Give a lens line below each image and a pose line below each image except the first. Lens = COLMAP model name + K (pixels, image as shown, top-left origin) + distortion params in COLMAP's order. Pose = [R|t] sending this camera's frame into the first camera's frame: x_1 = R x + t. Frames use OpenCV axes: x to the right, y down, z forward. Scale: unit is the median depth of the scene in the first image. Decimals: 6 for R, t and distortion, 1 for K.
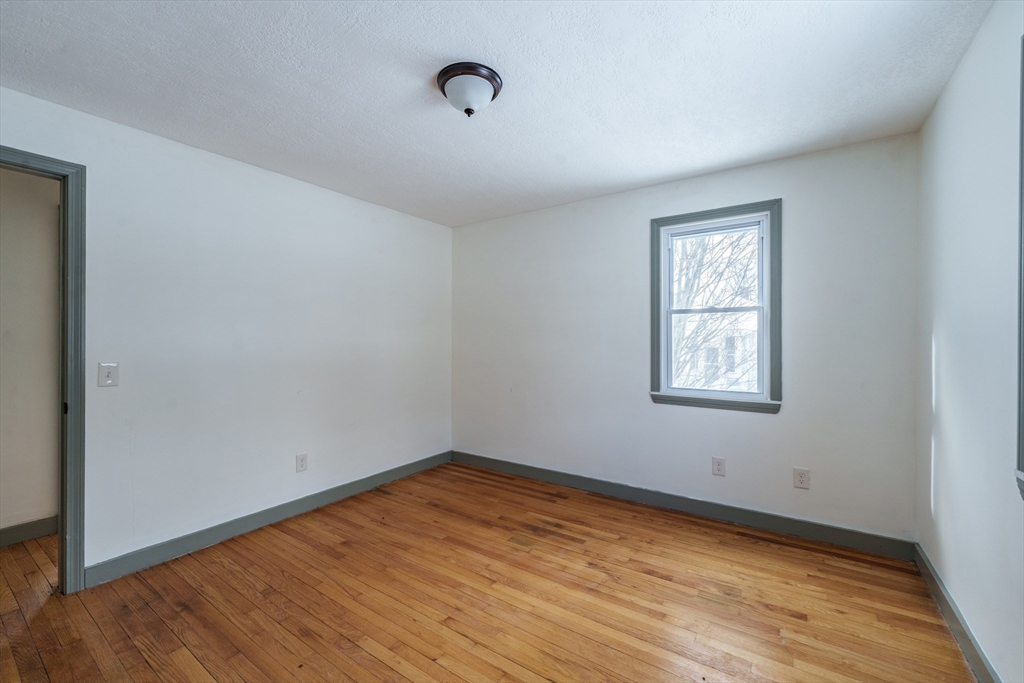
lens RADIAL K [[420.1, 0, 503.2], [0, 420.1, 338.1], [0, 0, 1]] dist [-0.002567, -0.000057]
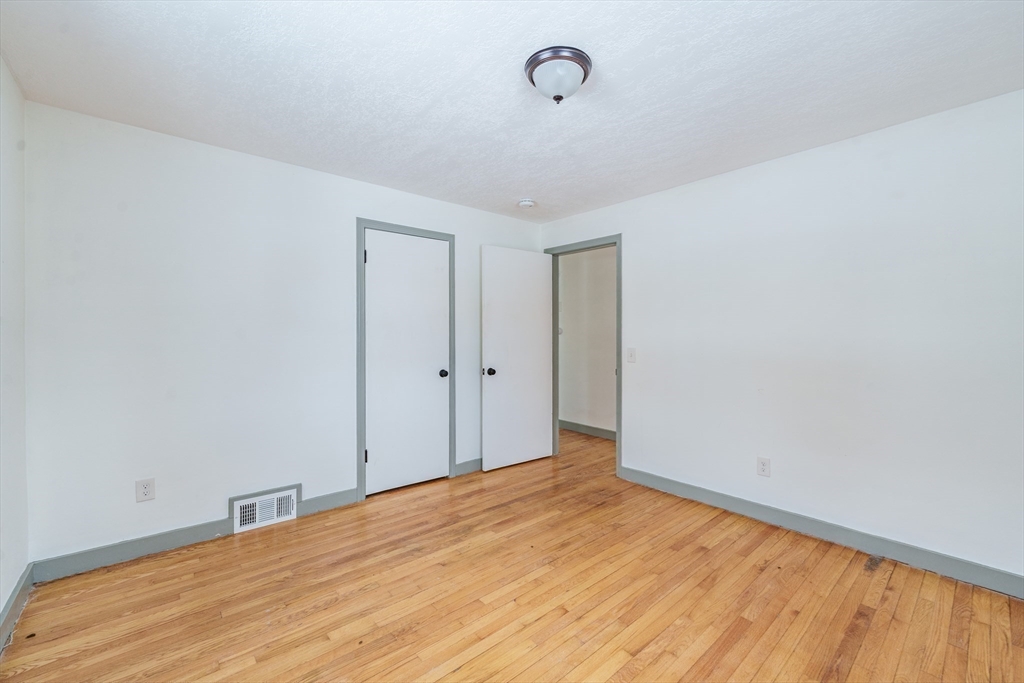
lens RADIAL K [[420.1, 0, 528.4], [0, 420.1, 333.1], [0, 0, 1]] dist [-0.002567, -0.000057]
pose [[-0.216728, -0.001690, -0.976230, 0.602969], [0.001801, 0.999996, -0.002131, 0.004557], [0.976230, -0.002220, -0.216725, 0.784657]]
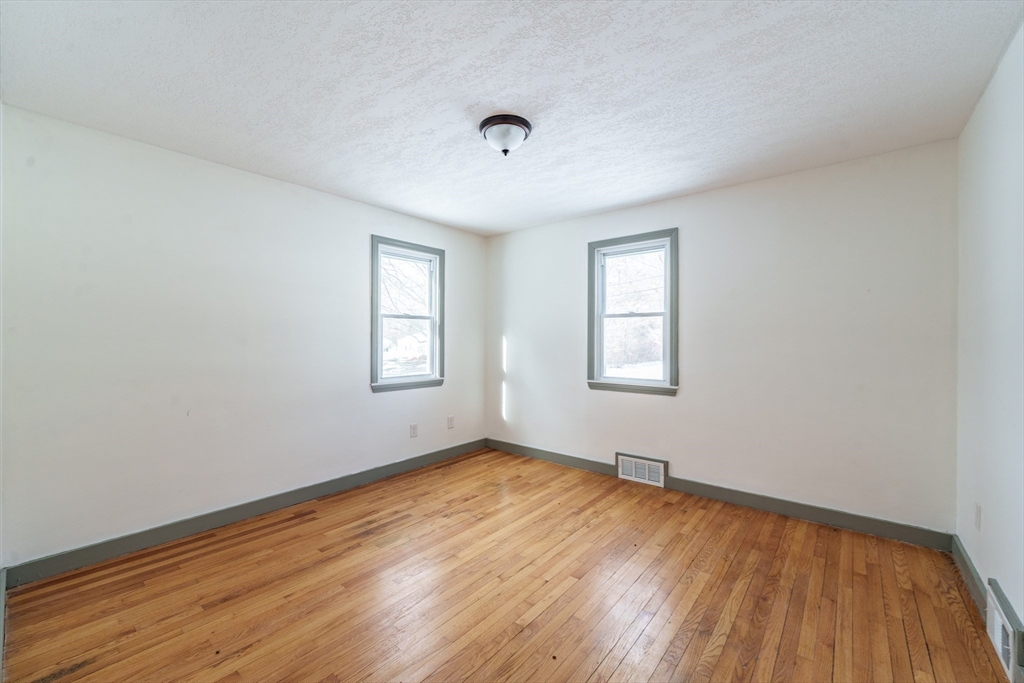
lens RADIAL K [[420.1, 0, 516.7], [0, 420.1, 338.4], [0, 0, 1]] dist [-0.002567, -0.000057]
pose [[0.062545, 0.002440, 0.998039, -0.896316], [-0.002622, 0.999994, -0.002280, 0.005618], [-0.998039, -0.002474, 0.062552, 0.611985]]
